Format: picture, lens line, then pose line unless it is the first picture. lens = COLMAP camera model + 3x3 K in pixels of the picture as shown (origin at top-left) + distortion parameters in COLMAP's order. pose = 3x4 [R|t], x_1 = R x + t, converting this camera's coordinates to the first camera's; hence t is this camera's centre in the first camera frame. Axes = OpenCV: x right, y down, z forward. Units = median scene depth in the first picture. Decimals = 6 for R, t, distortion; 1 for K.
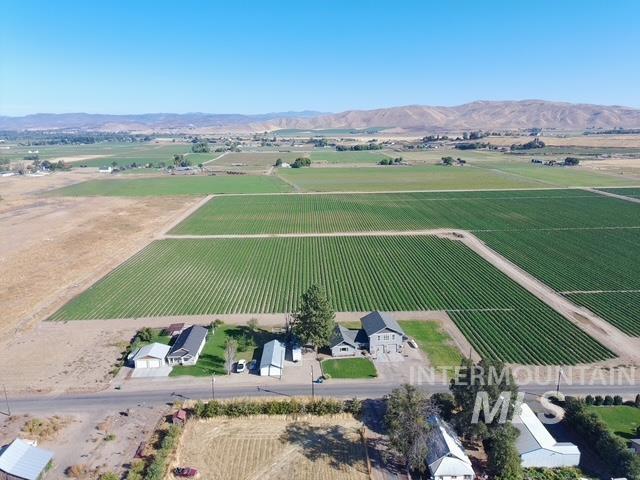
lens RADIAL K [[469.0, 0, 321.9], [0, 469.0, 238.2], [0, 0, 1]] dist [0.070584, -0.050157]
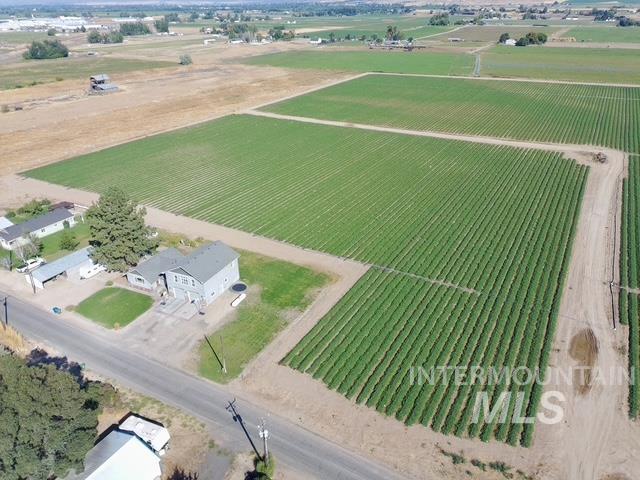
lens RADIAL K [[469.0, 0, 321.9], [0, 469.0, 238.2], [0, 0, 1]] dist [0.070584, -0.050157]
pose [[0.854643, 0.234511, -0.463238, 0.229031], [-0.120030, 0.957257, 0.263157, -0.021760], [0.505151, -0.169303, 0.846262, 0.191598]]
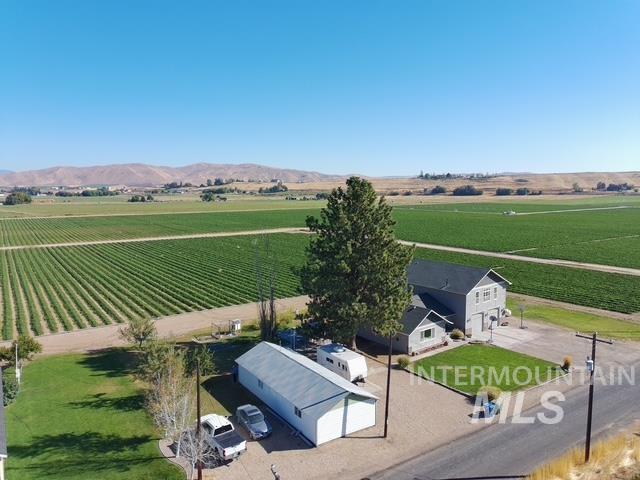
lens RADIAL K [[469.0, 0, 321.9], [0, 469.0, 238.2], [0, 0, 1]] dist [0.070584, -0.050157]
pose [[0.844871, -0.049111, 0.532711, -0.092176], [0.118131, 0.988323, -0.096241, 0.066647], [-0.521765, 0.144241, 0.840807, 0.251363]]
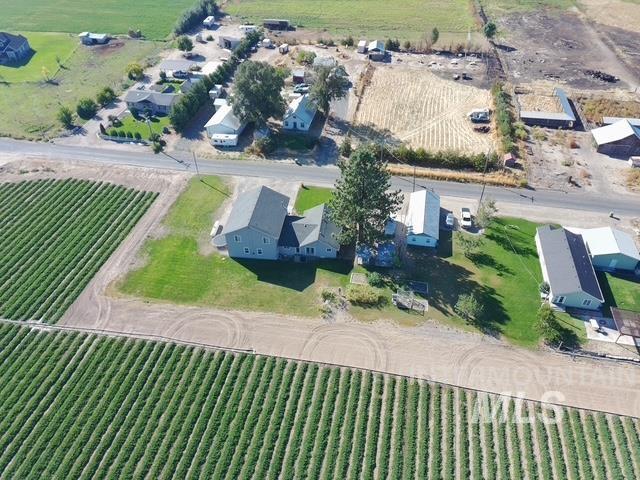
lens RADIAL K [[469.0, 0, 321.9], [0, 469.0, 238.2], [0, 0, 1]] dist [0.070584, -0.050157]
pose [[-0.972932, -0.134681, 0.187787, -0.033115], [0.071463, 0.597431, 0.798730, -0.116897], [-0.219763, 0.790530, -0.571635, 0.527040]]
